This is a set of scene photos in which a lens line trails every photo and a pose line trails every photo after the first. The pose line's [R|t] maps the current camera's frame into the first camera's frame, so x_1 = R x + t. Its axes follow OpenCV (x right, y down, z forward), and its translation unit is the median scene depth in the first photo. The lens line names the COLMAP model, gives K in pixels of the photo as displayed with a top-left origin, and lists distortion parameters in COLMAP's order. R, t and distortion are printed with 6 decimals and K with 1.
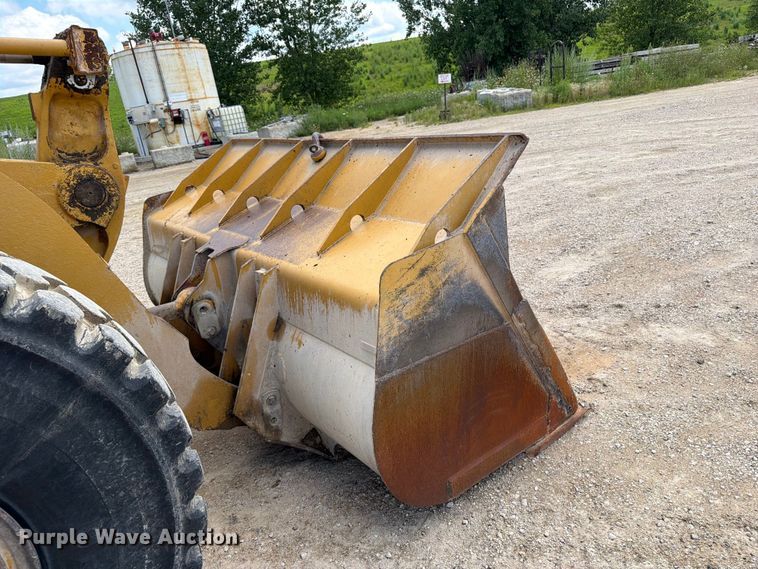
lens RADIAL K [[525.6, 0, 370.2], [0, 525.6, 286.6], [0, 0, 1]] dist [0.069671, -0.113855]
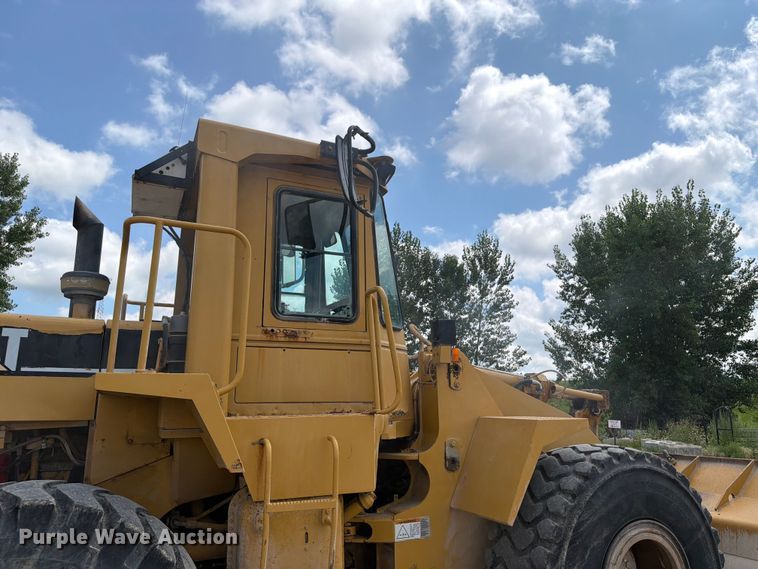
lens RADIAL K [[523.2, 0, 375.7], [0, 523.2, 289.9], [0, 0, 1]] dist [0.076749, -0.114376]
pose [[0.965647, 0.094647, -0.242006, -0.060519], [-0.211940, 0.825725, -0.522742, 0.035590], [0.150355, 0.556075, 0.817419, -0.077782]]
